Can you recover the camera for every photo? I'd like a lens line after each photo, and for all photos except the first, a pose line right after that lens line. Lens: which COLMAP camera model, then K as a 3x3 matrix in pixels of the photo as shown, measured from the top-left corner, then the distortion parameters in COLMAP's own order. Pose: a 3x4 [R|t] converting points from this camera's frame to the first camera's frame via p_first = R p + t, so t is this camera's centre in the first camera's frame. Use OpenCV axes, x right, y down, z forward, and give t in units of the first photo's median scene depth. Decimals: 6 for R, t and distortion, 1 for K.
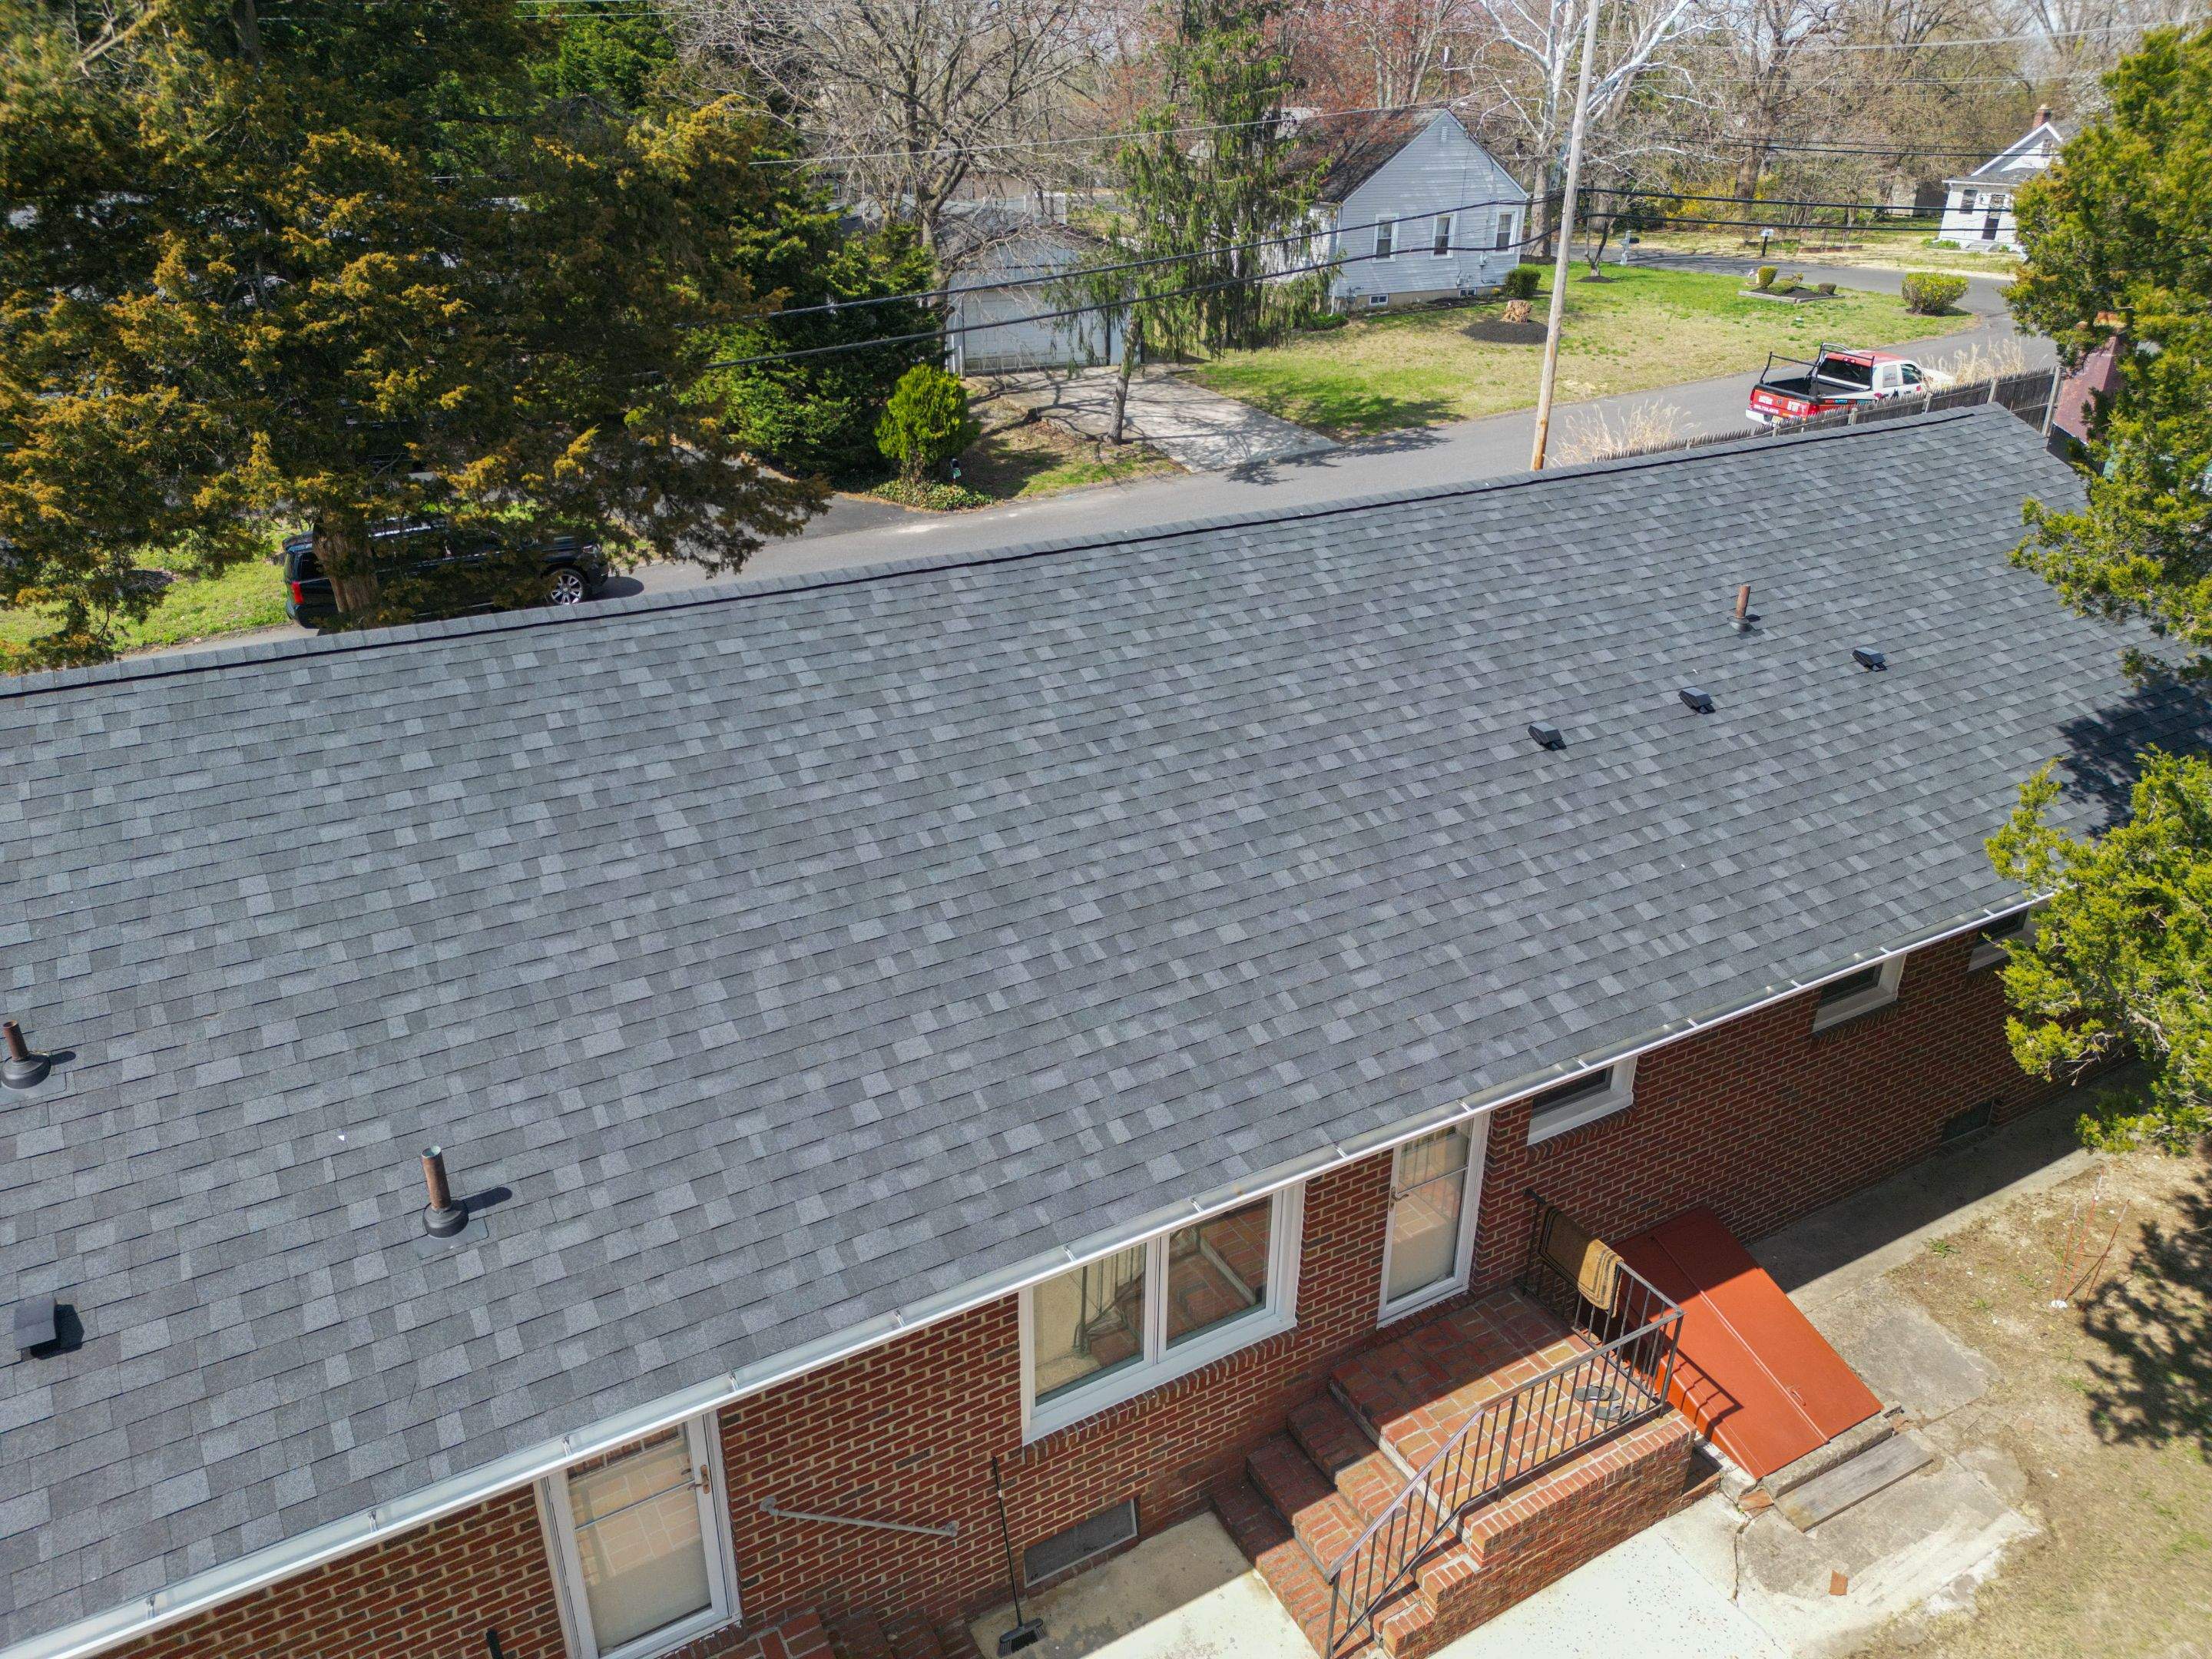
lens RADIAL K [[1548.2, 0, 1093.2], [0, 1548.2, 825.4], [0, 0, 1]] dist [0.039107, -0.023660]
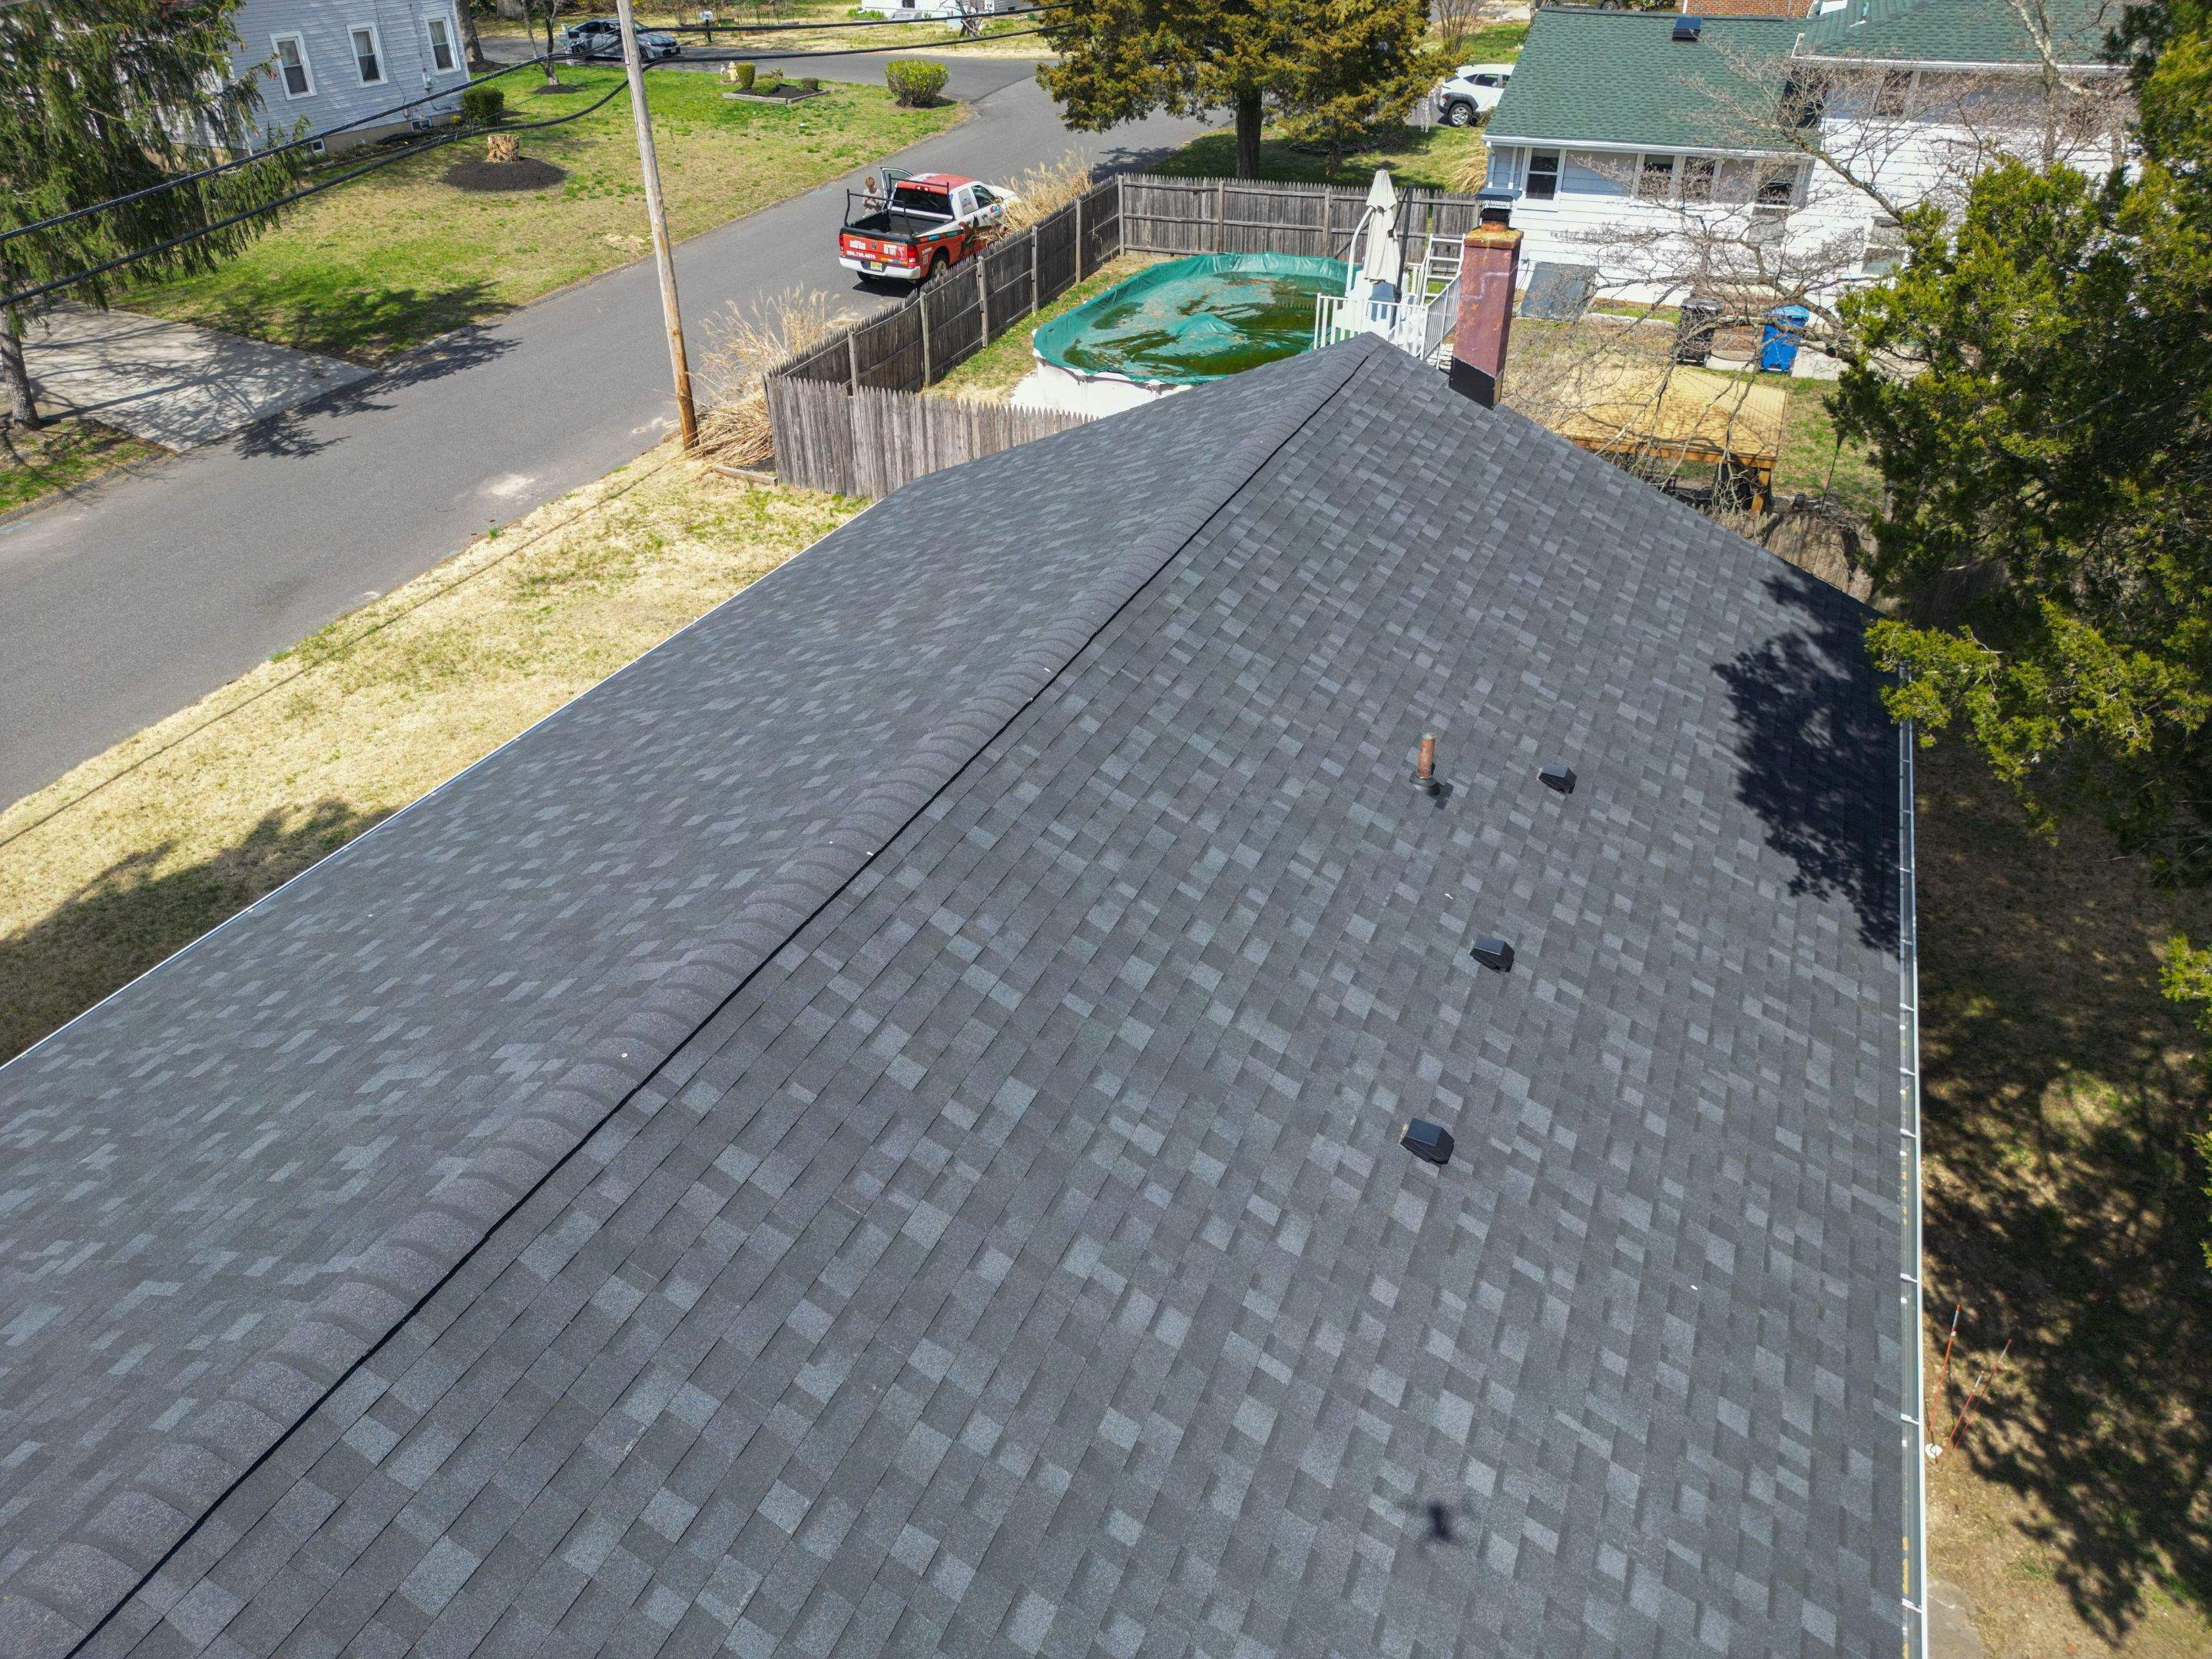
lens RADIAL K [[1548.2, 0, 1111.6], [0, 1548.2, 834.7], [0, 0, 1]] dist [0.039107, -0.023660]
pose [[0.789183, -0.337093, 0.513379, -0.026291], [0.265357, 0.941010, 0.209966, -0.097194], [-0.553873, -0.029473, 0.832079, 0.155802]]
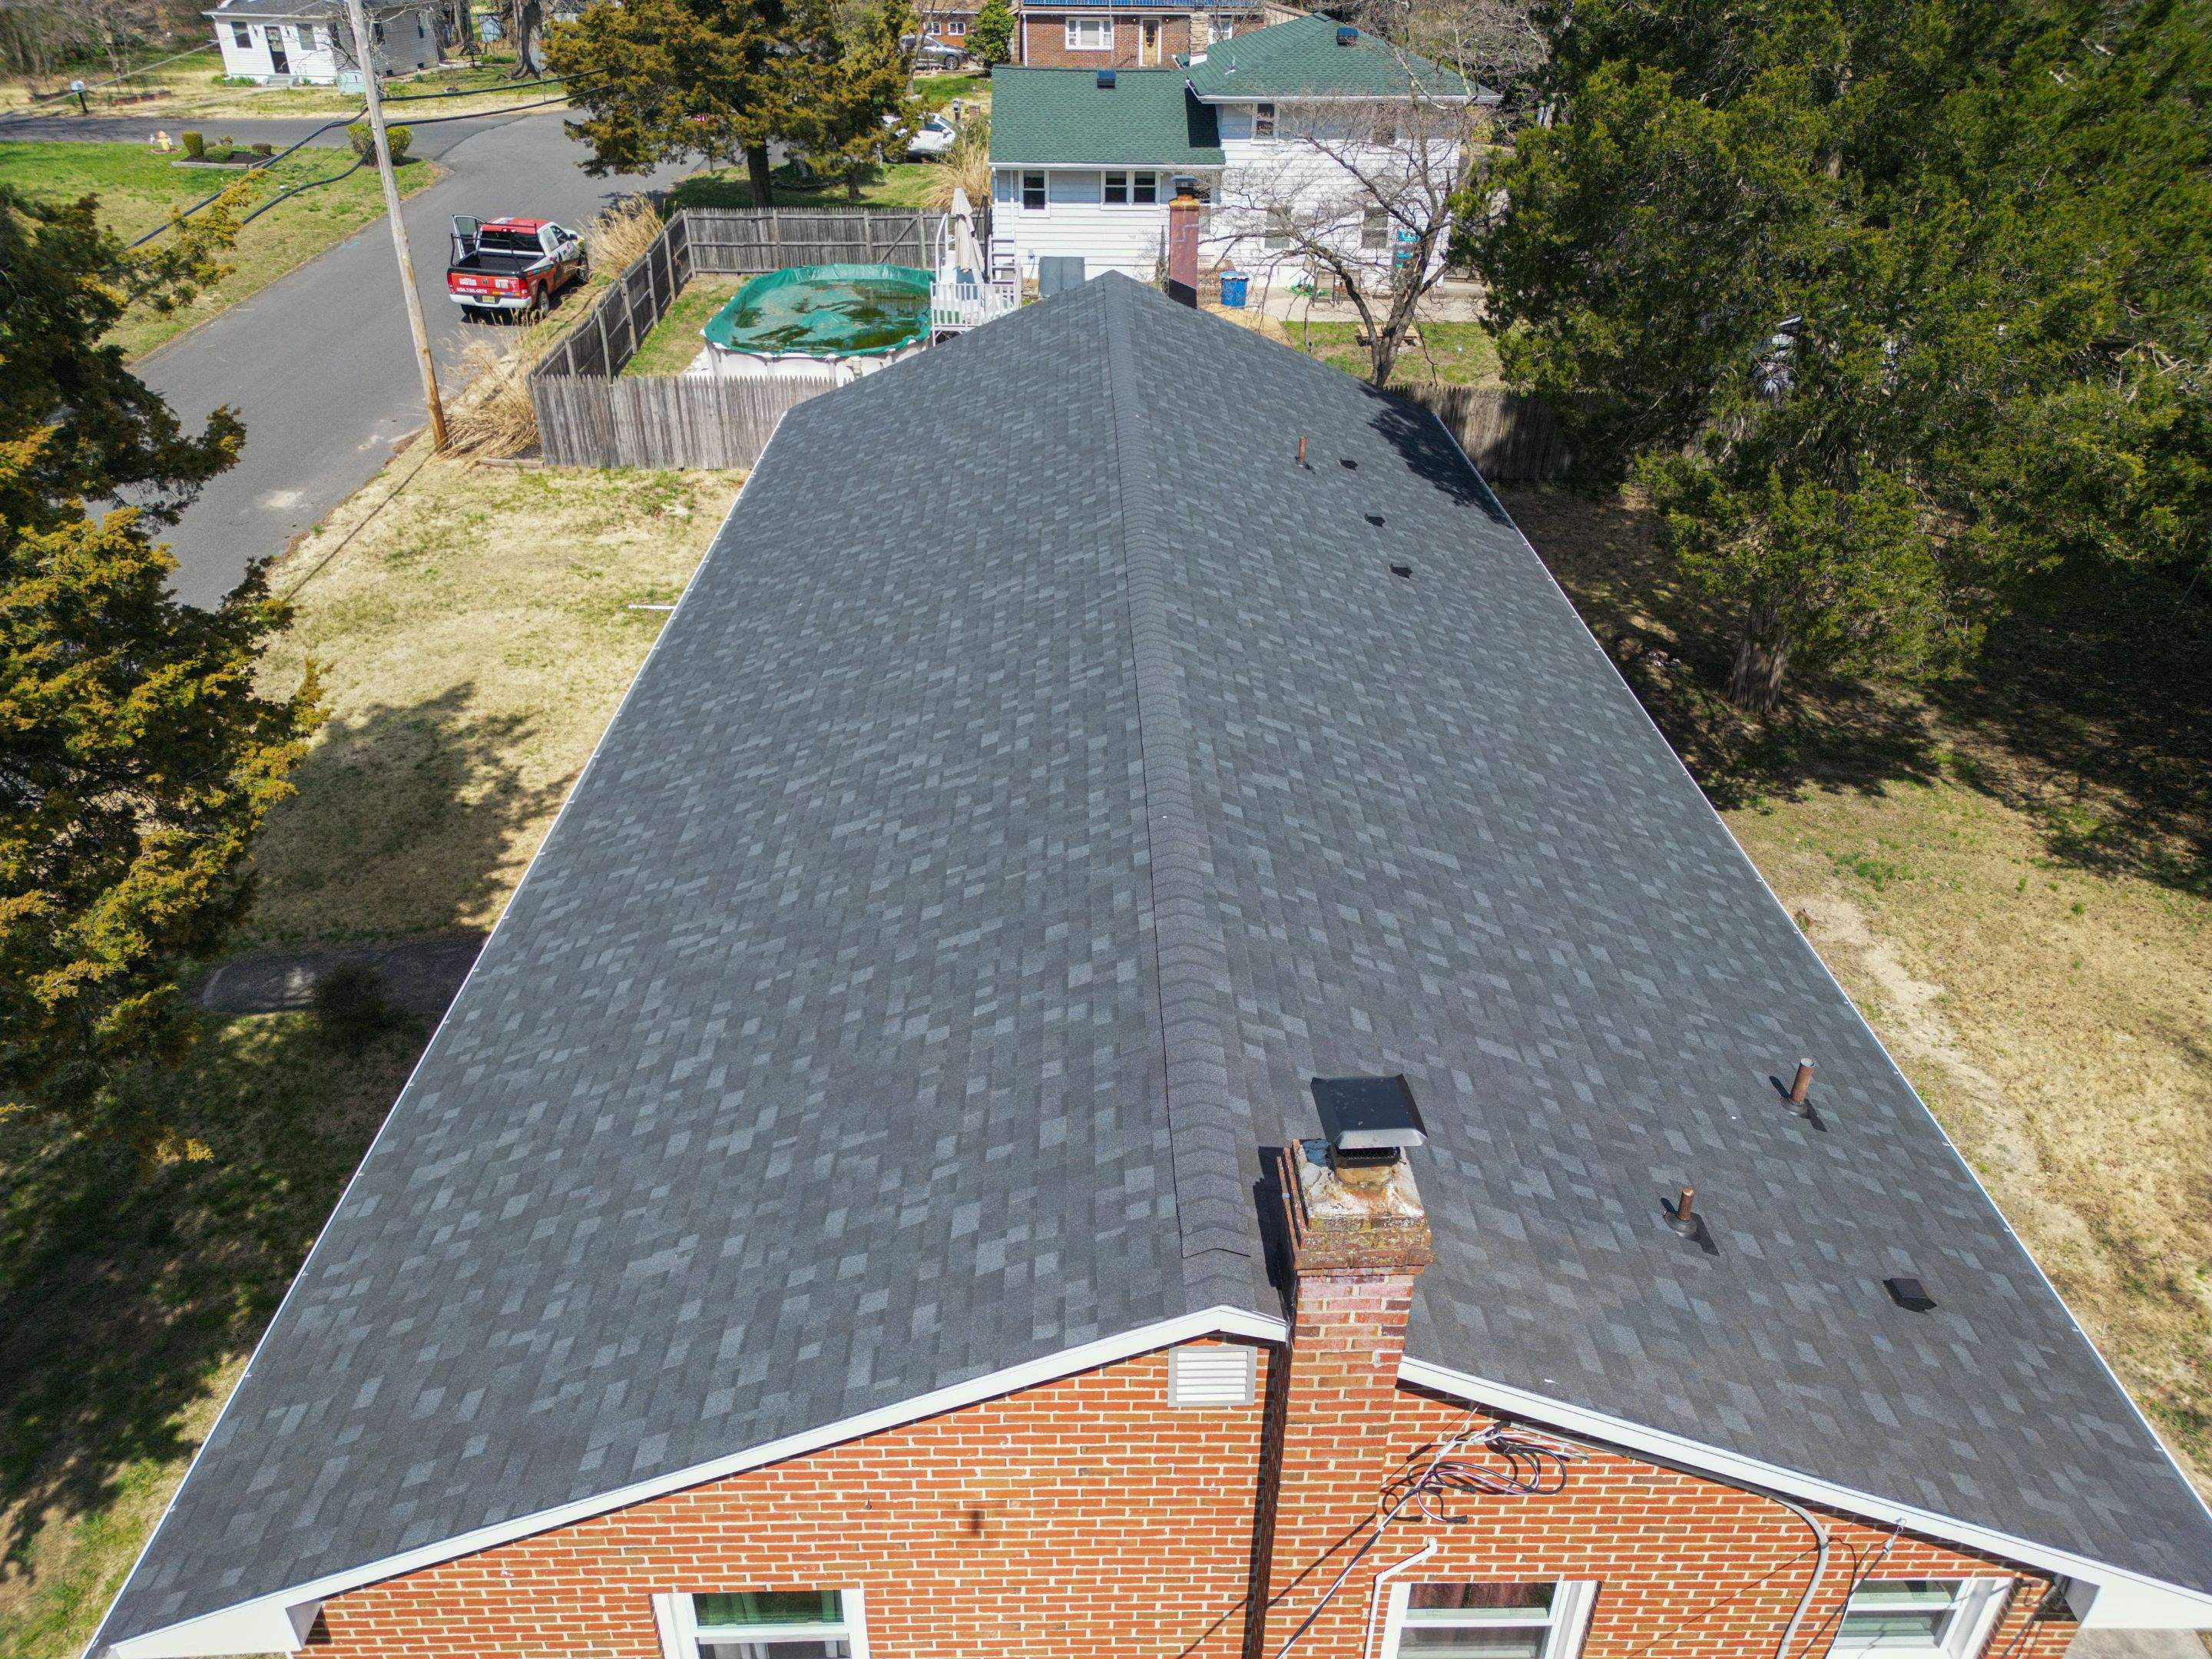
lens RADIAL K [[1548.2, 0, 1098.7], [0, 1548.2, 842.3], [0, 0, 1]] dist [0.039107, -0.023660]
pose [[0.471907, -0.457351, 0.753747, -0.291815], [0.364960, 0.879576, 0.305206, -0.106547], [-0.802563, 0.131059, 0.581993, 0.120807]]
